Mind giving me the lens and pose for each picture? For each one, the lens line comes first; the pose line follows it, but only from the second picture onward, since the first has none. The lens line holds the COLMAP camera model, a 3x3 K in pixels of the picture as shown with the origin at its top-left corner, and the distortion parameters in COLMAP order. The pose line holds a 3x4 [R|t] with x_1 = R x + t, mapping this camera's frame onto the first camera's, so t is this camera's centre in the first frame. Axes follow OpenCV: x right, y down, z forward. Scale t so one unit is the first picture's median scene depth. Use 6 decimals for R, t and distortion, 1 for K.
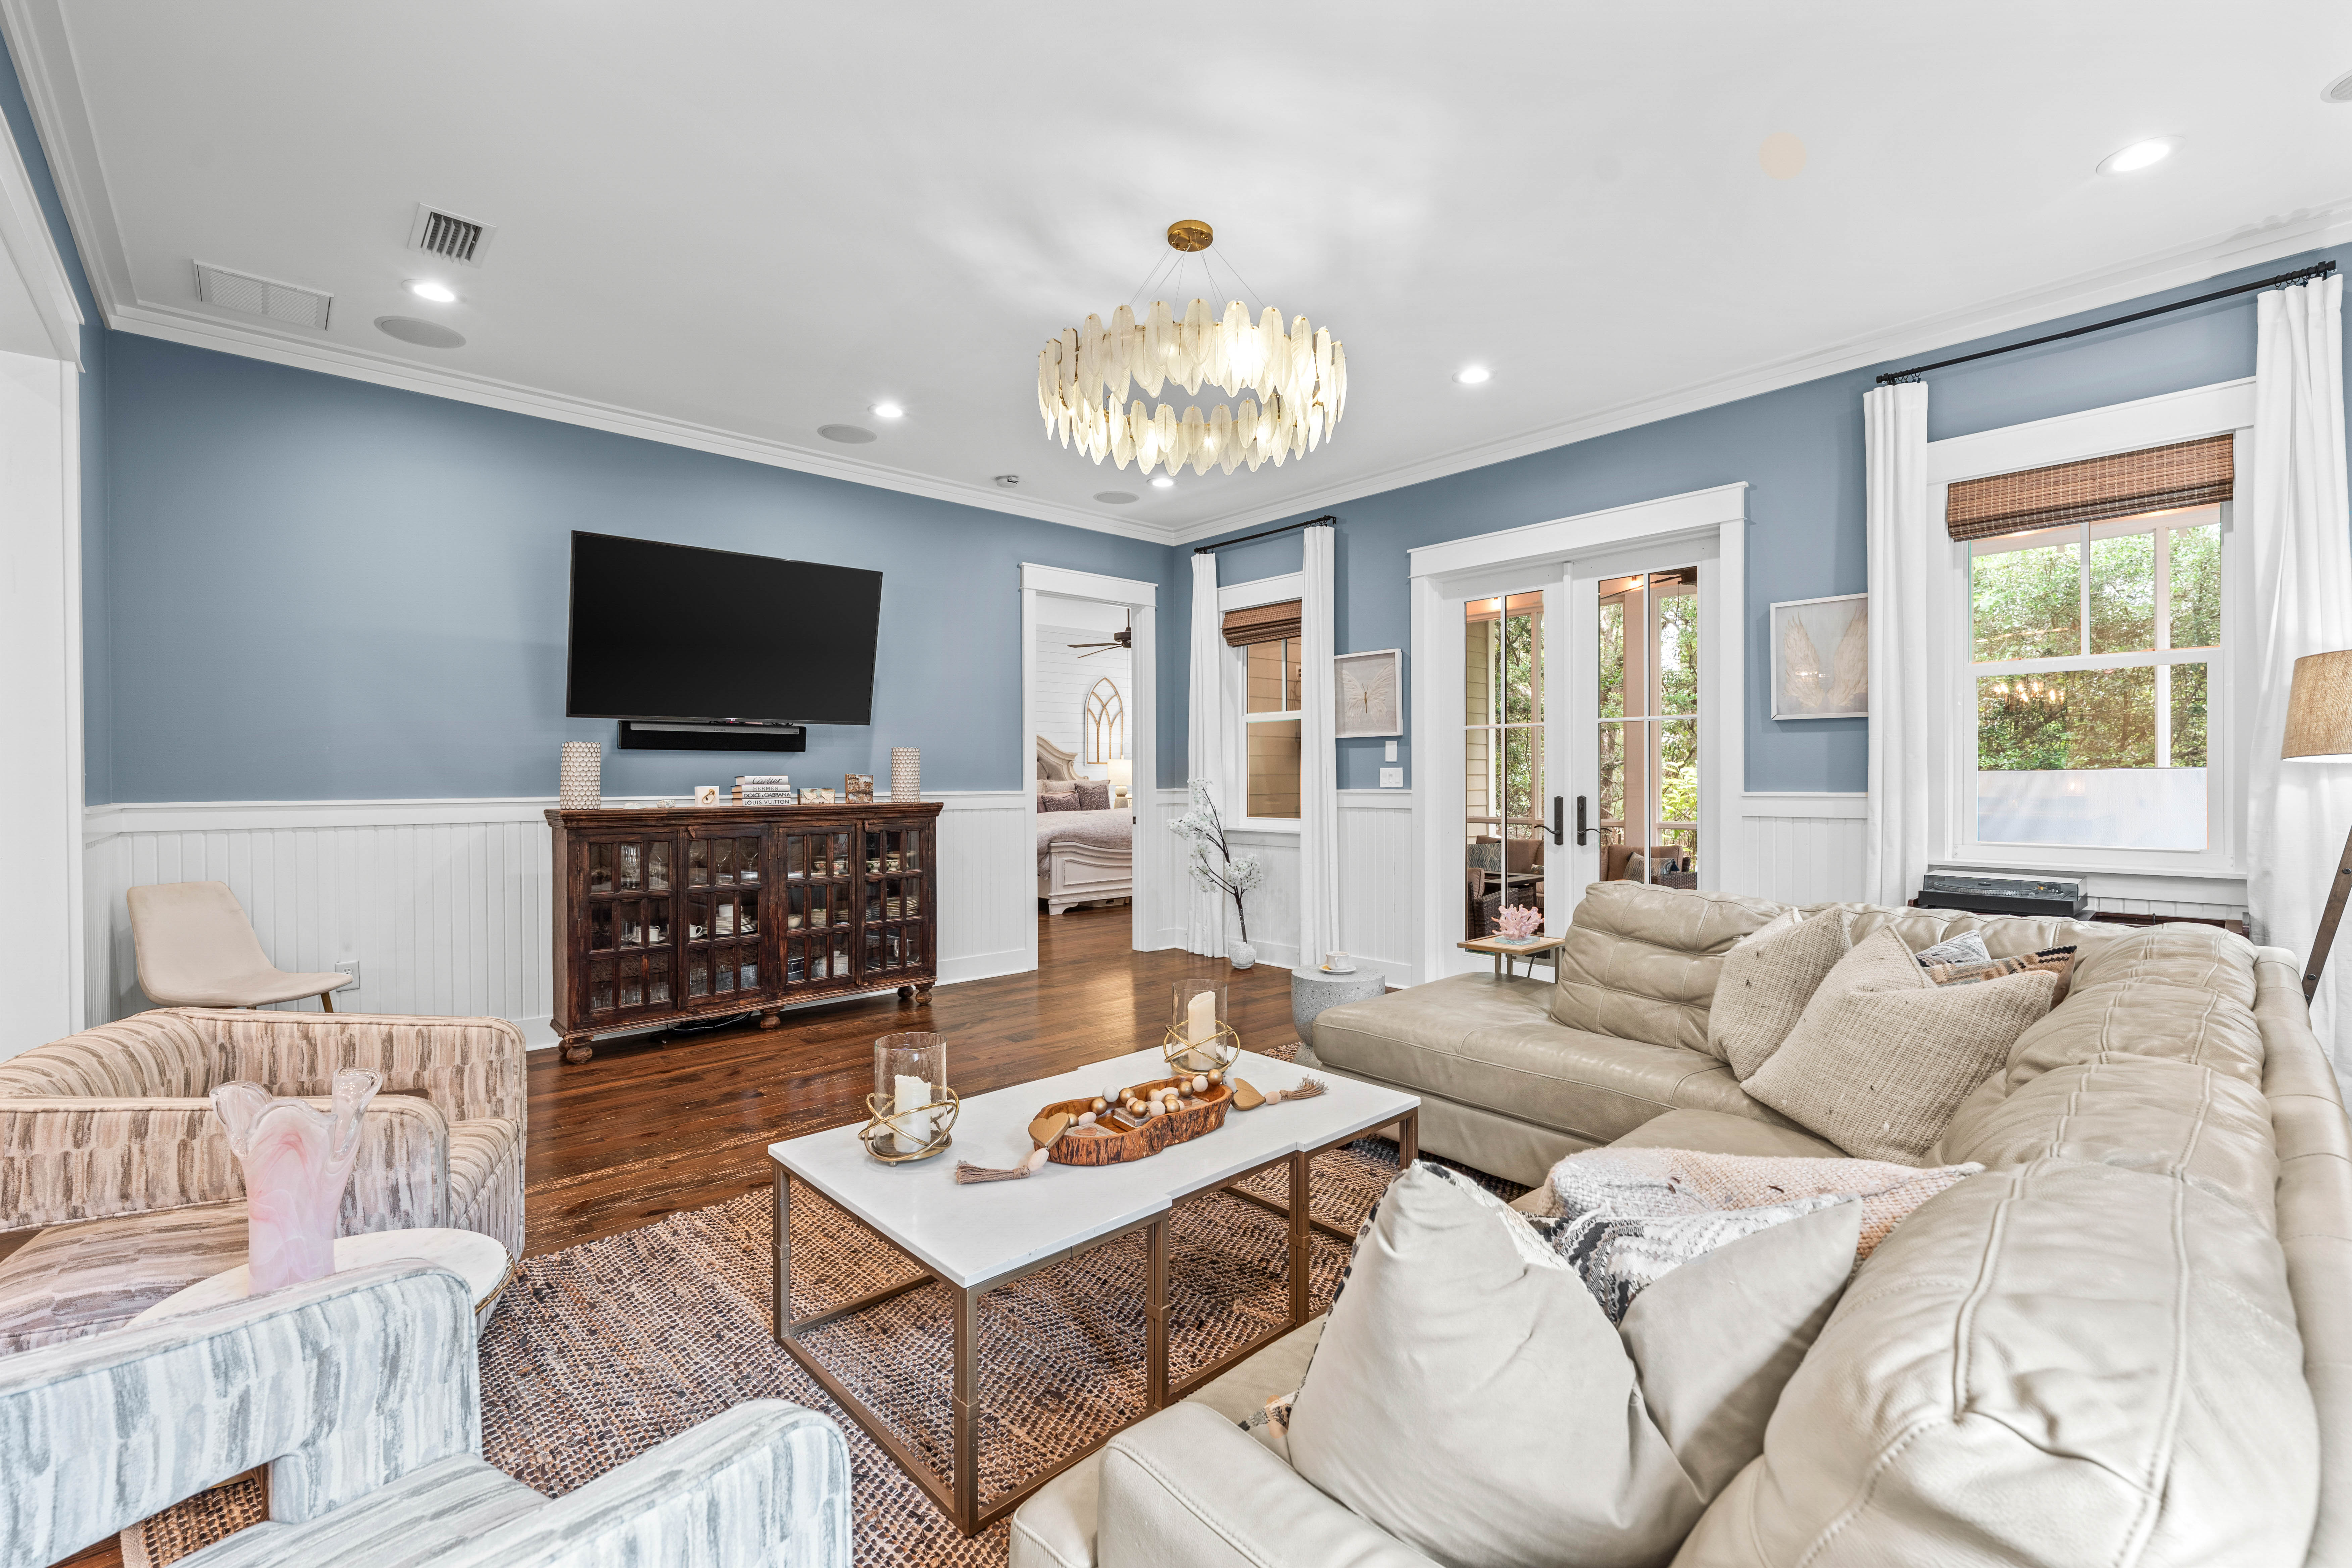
lens RADIAL K [[1006.0, 0, 1176.0], [0, 1006.0, 784.0], [0, 0, 1]] dist [0.001150, 0.000221]
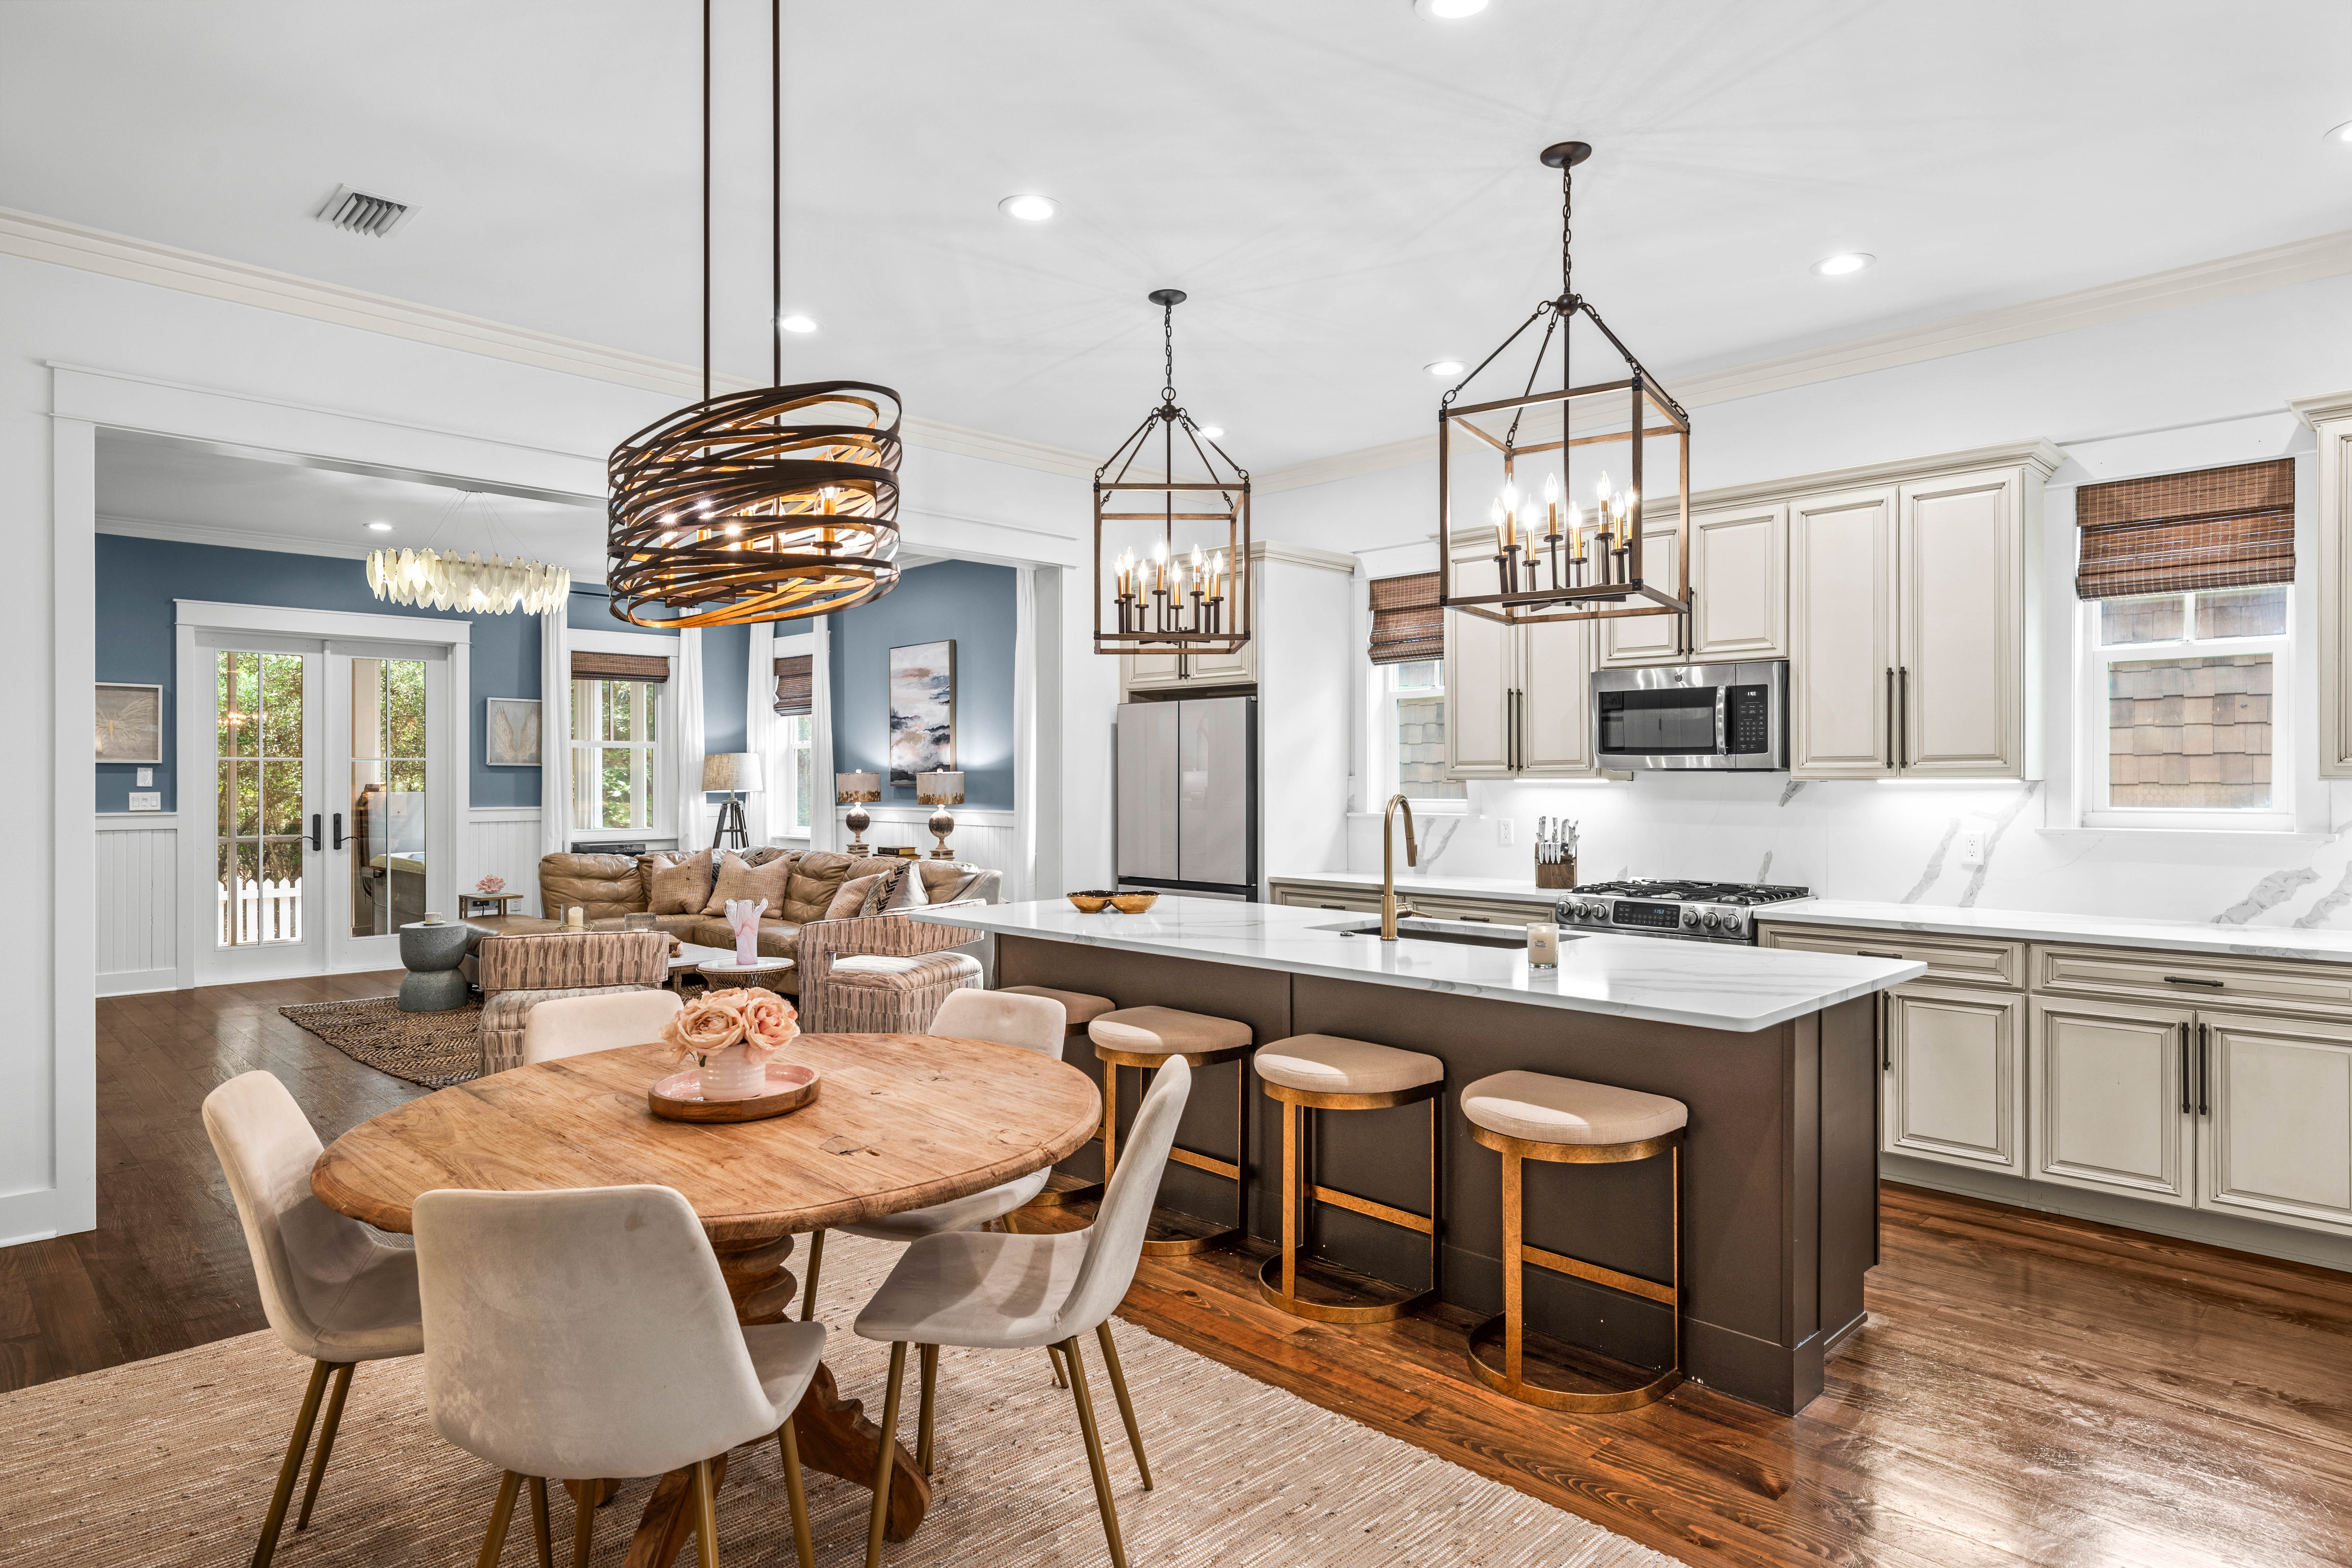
lens RADIAL K [[1316.9, 0, 1176.0], [0, 1316.9, 784.0], [0, 0, 1]] dist [0.002603, -0.001362]
pose [[-0.037798, 0.003365, 0.999280, -1.455311], [0.008013, 0.999963, -0.003064, -0.013929], [-0.999253, 0.007891, -0.037823, -0.072733]]
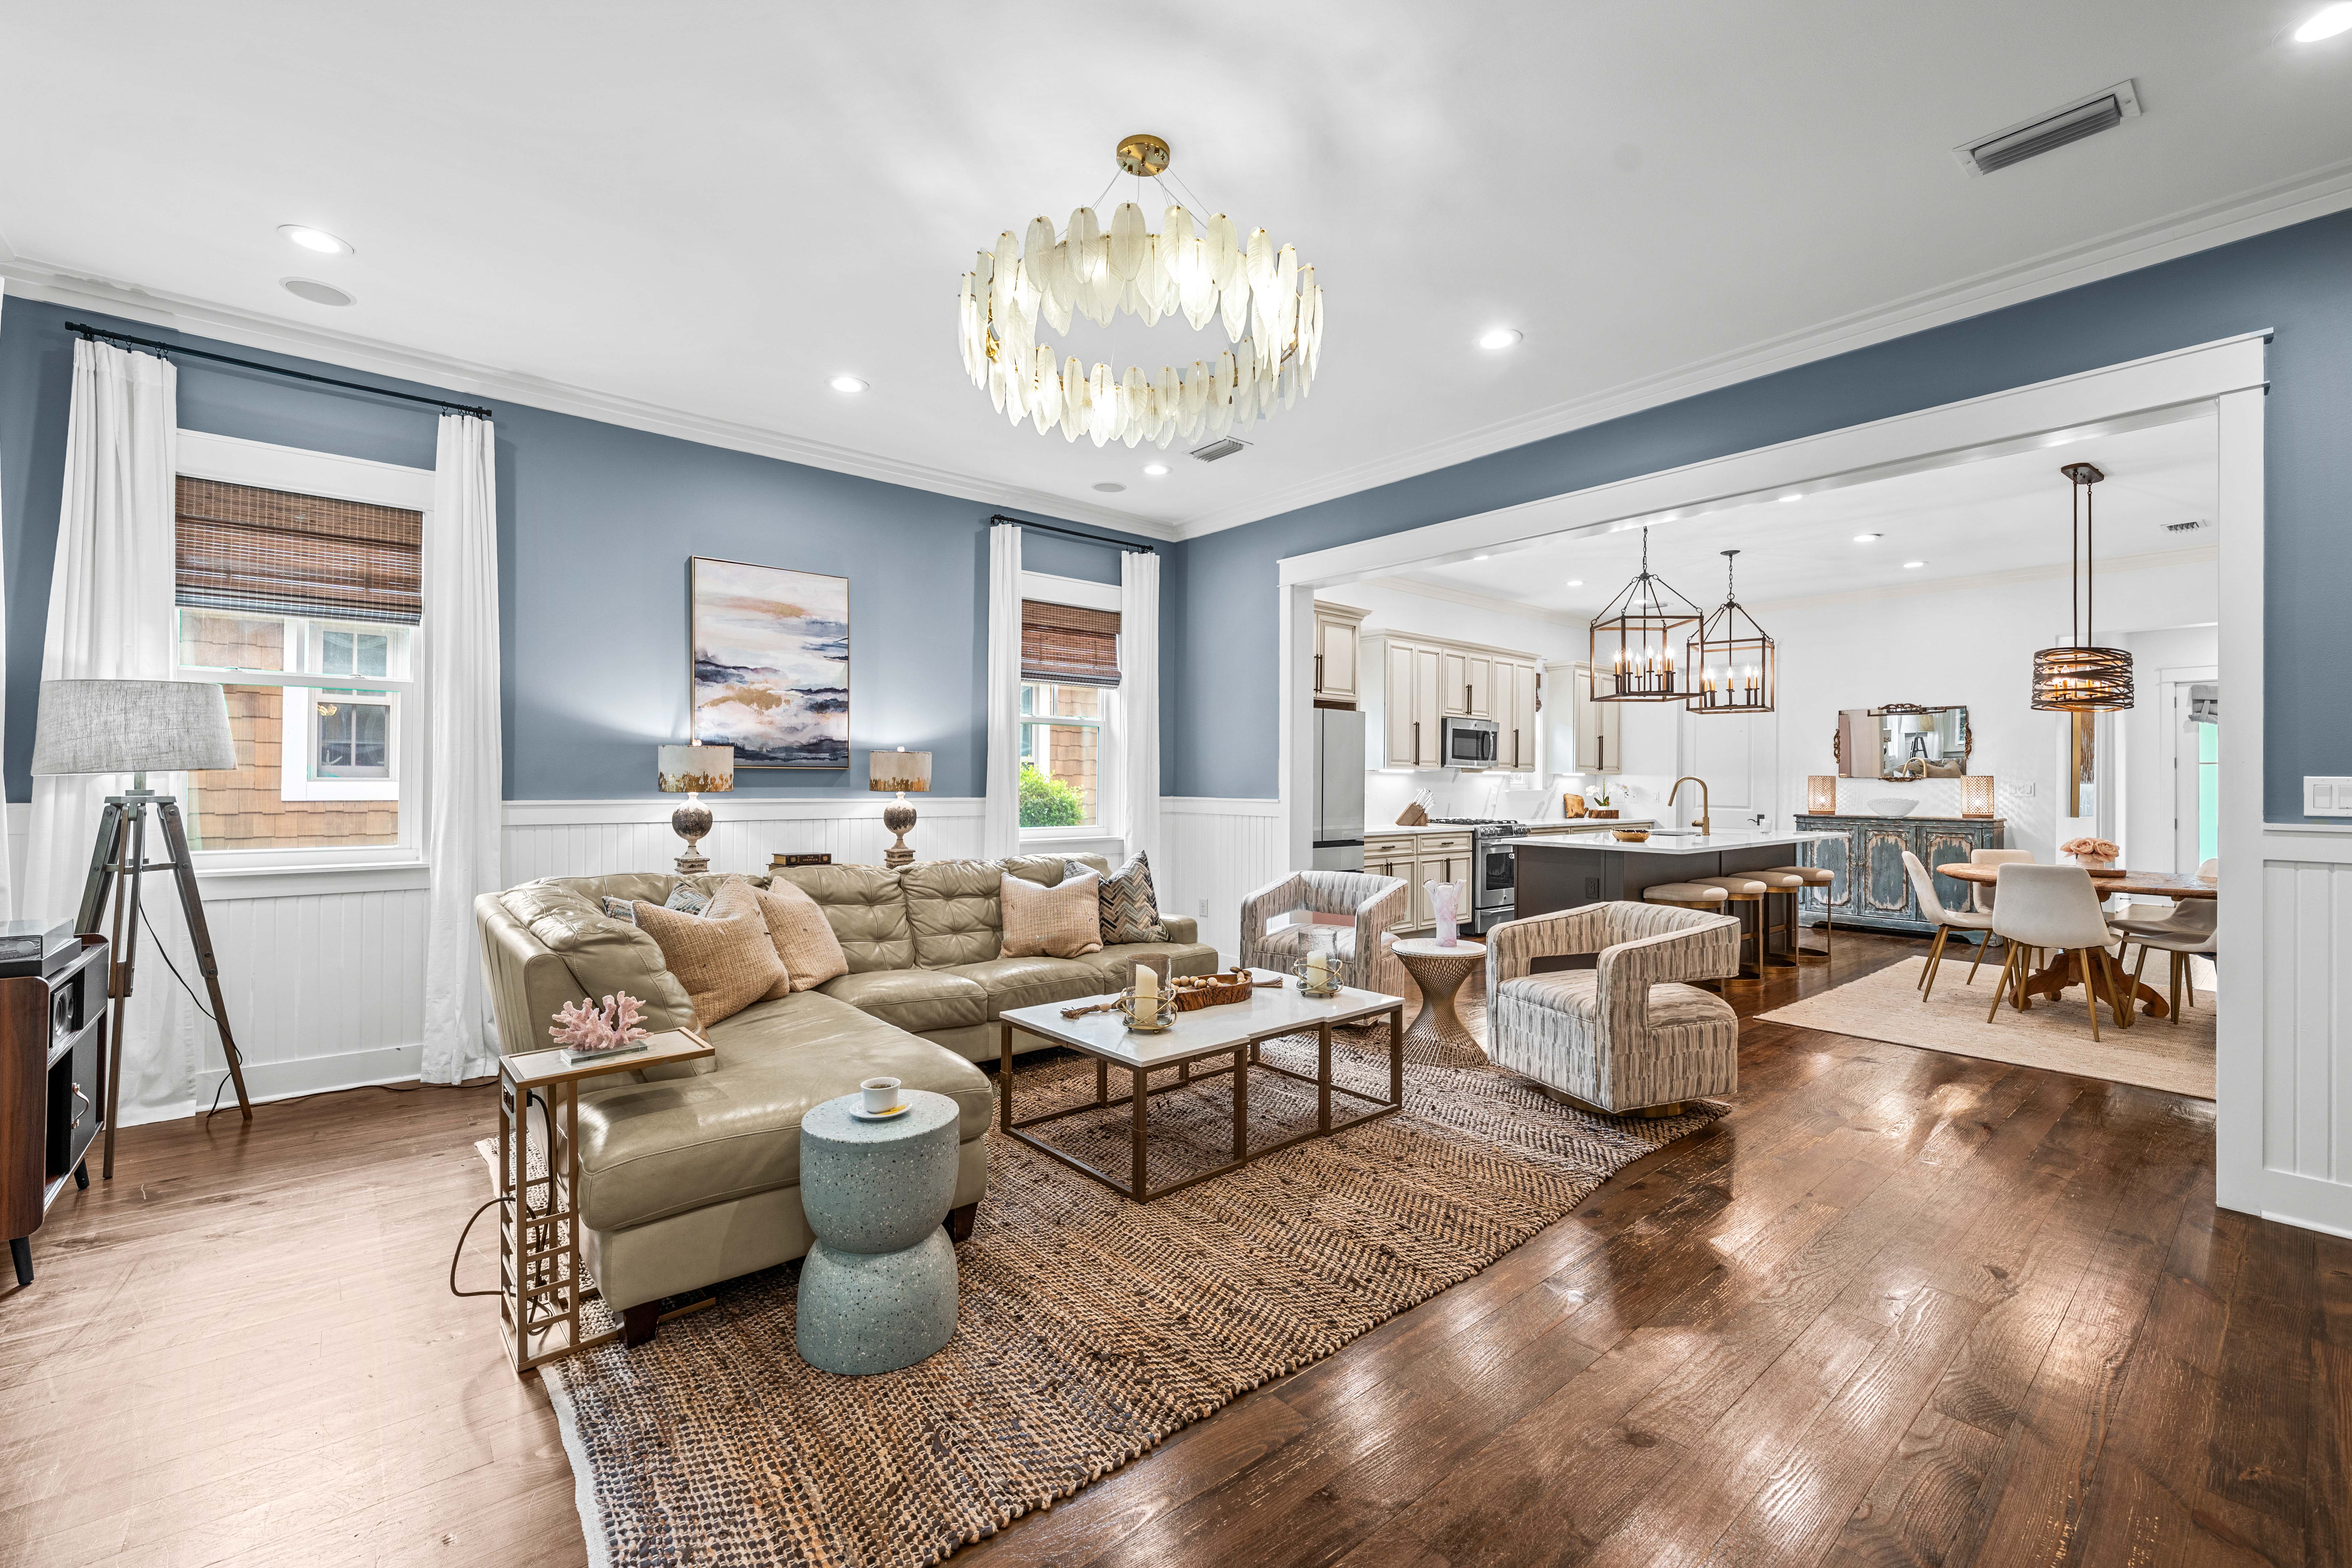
lens RADIAL K [[907.7, 0, 1165.7], [0, 907.7, 778.3], [0, 0, 1]] dist [-0.001277, -0.000164]
pose [[-0.997897, 0.002385, 0.064770, -0.031999], [0.002474, 0.999996, 0.001293, -0.010190], [-0.064767, 0.001450, -0.997899, 1.092559]]
